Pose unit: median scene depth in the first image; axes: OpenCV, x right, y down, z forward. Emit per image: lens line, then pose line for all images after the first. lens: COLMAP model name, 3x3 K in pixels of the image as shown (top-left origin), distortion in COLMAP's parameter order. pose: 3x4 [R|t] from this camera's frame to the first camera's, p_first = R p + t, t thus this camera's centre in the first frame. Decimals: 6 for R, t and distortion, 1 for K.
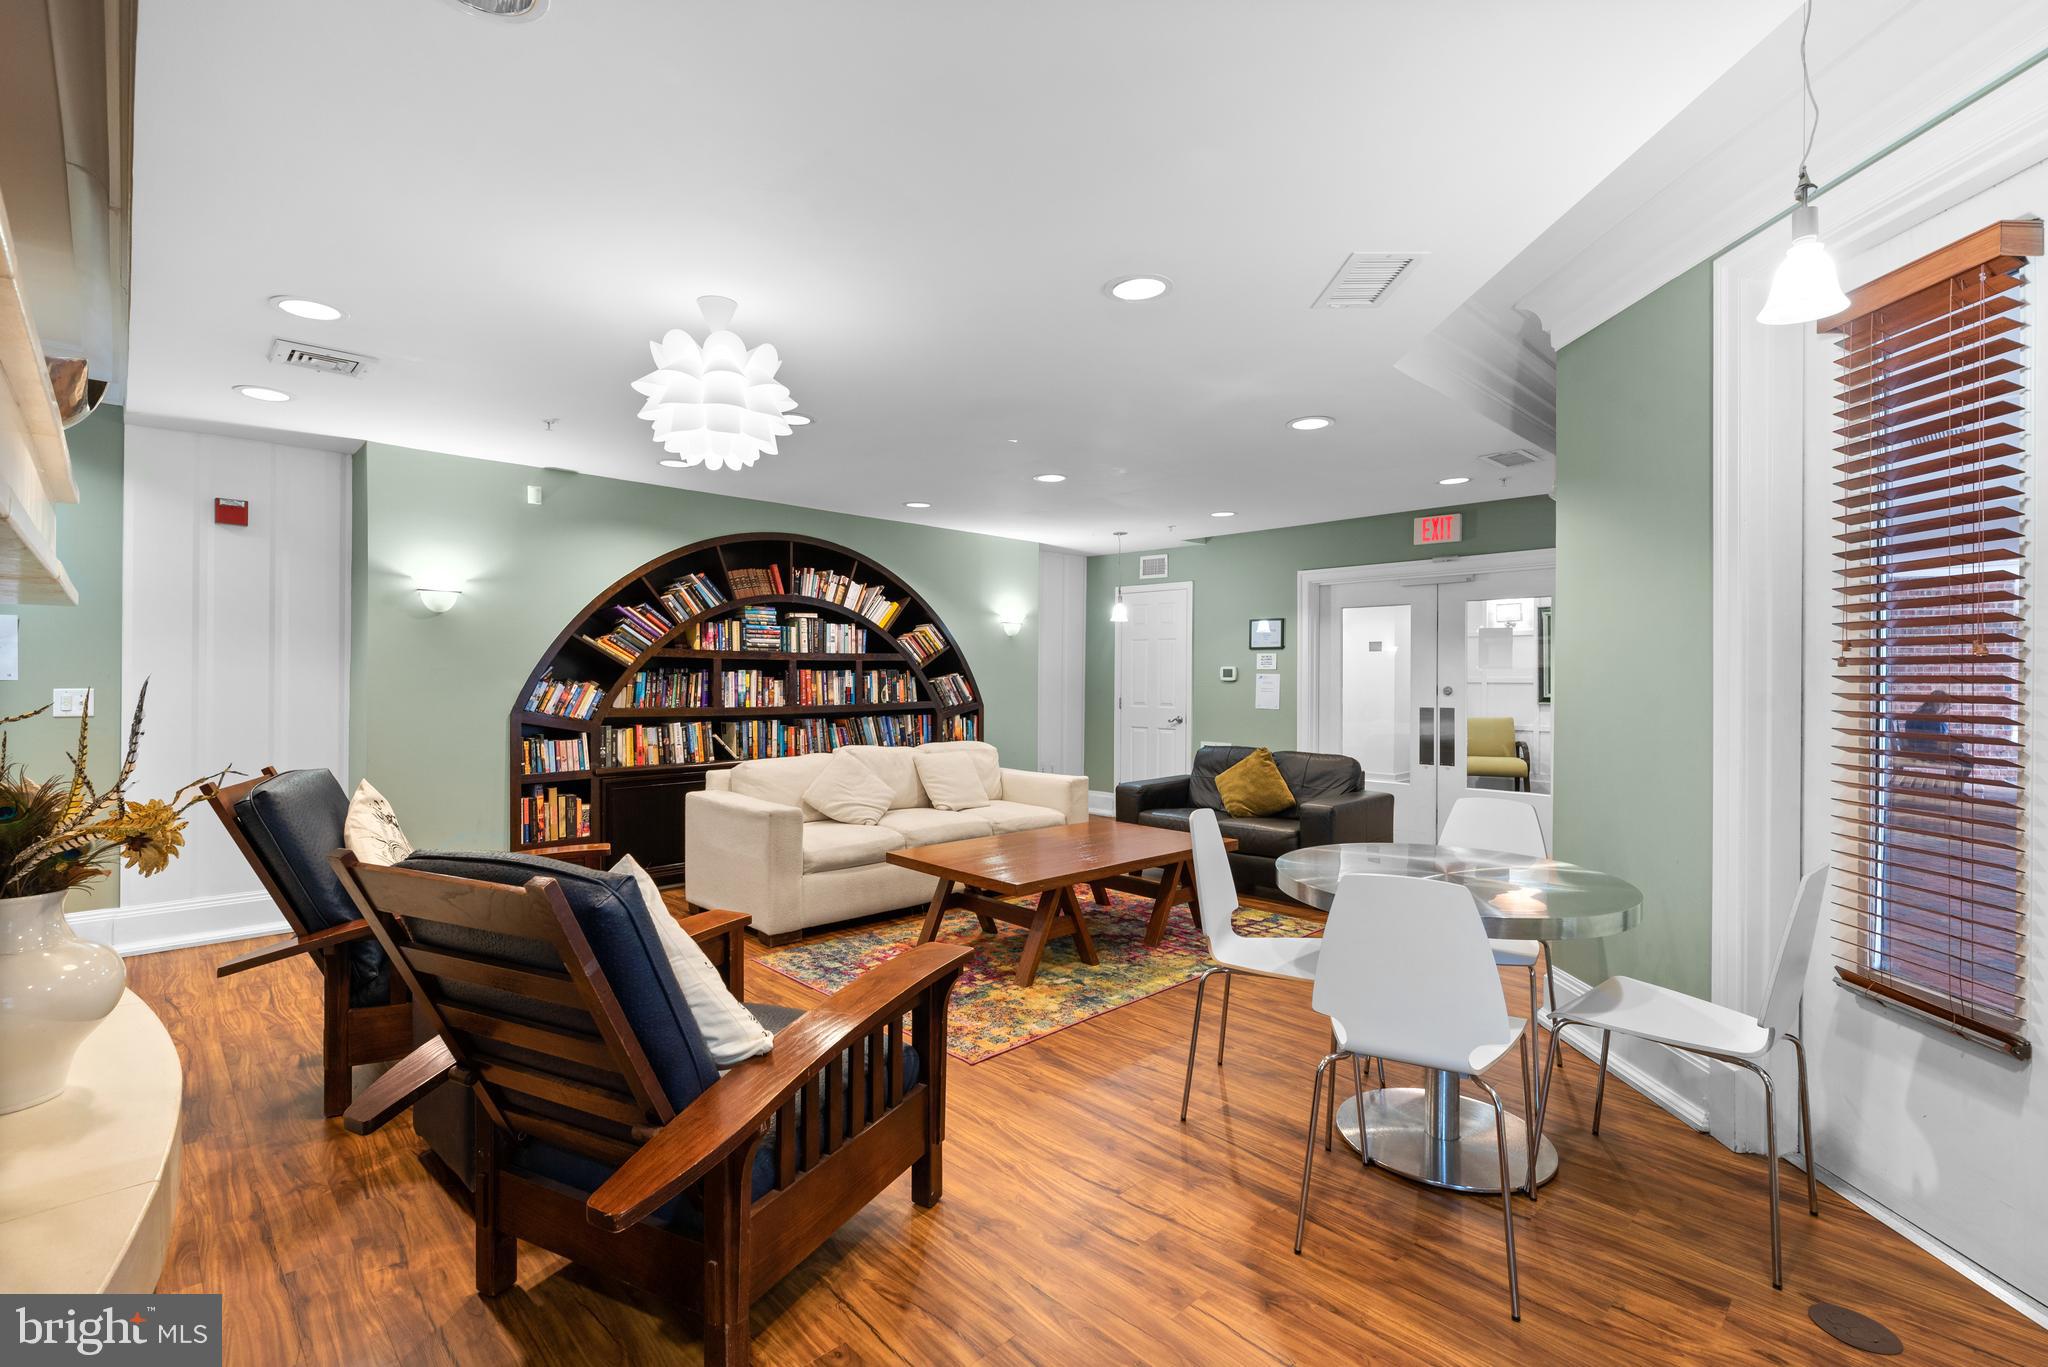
lens RADIAL K [[916.7, 0, 1024.7], [0, 916.7, 684.9], [0, 0, 1]] dist [0.001205, 0.000012]
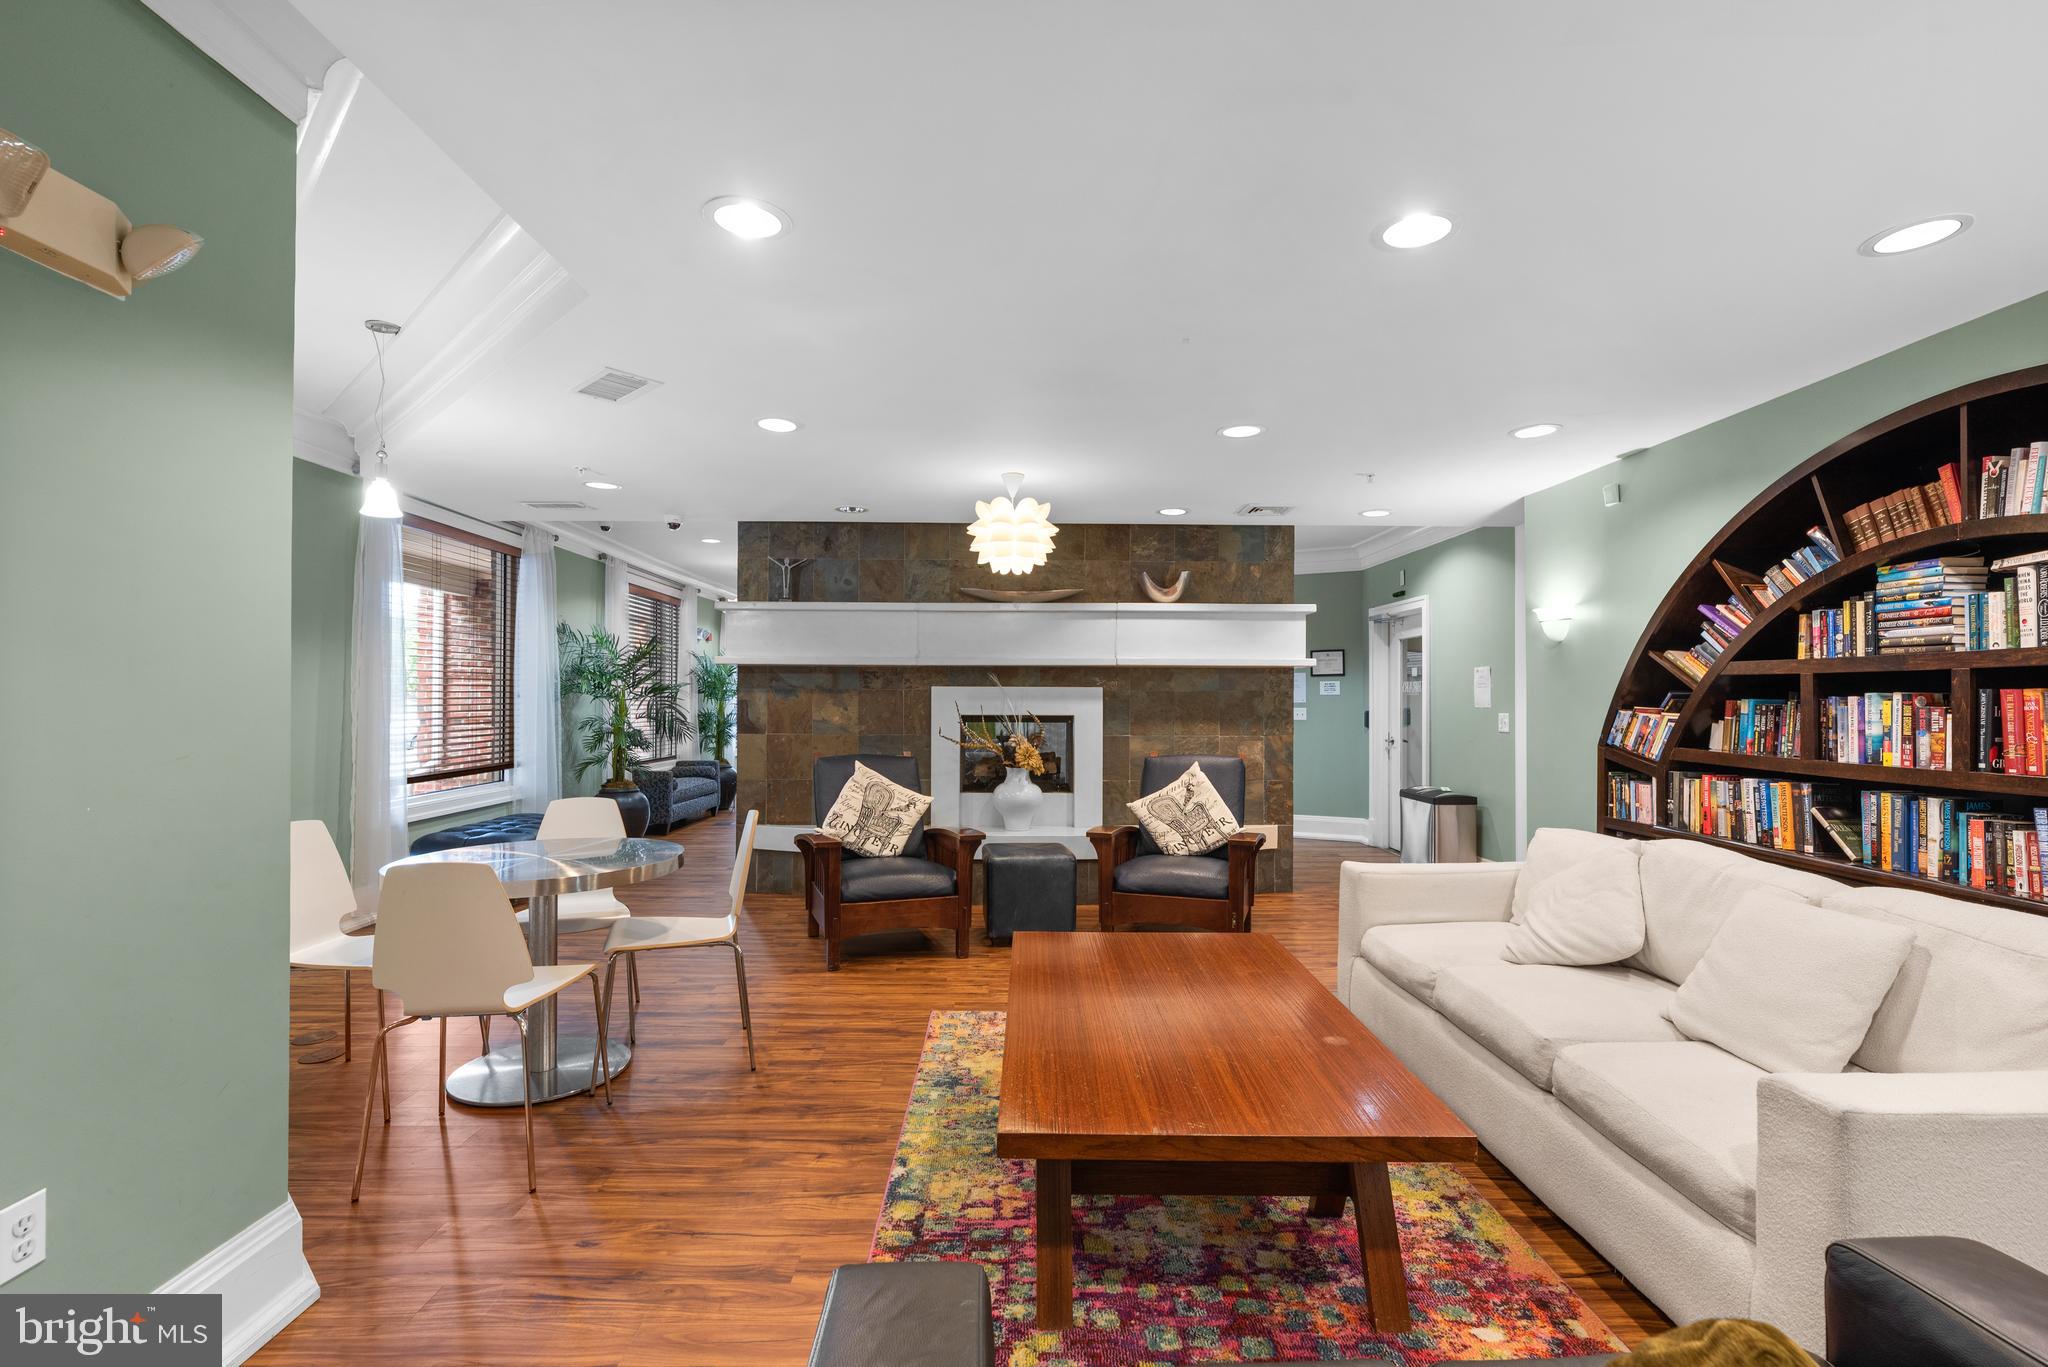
lens RADIAL K [[916.7, 0, 1023.1], [0, 916.7, 686.7], [0, 0, 1]] dist [0.001205, 0.000012]
pose [[-0.691831, -0.009964, -0.721991, 0.405996], [-0.003020, 0.999936, -0.010905, -0.012618], [0.722053, -0.005364, -0.691817, 1.028630]]
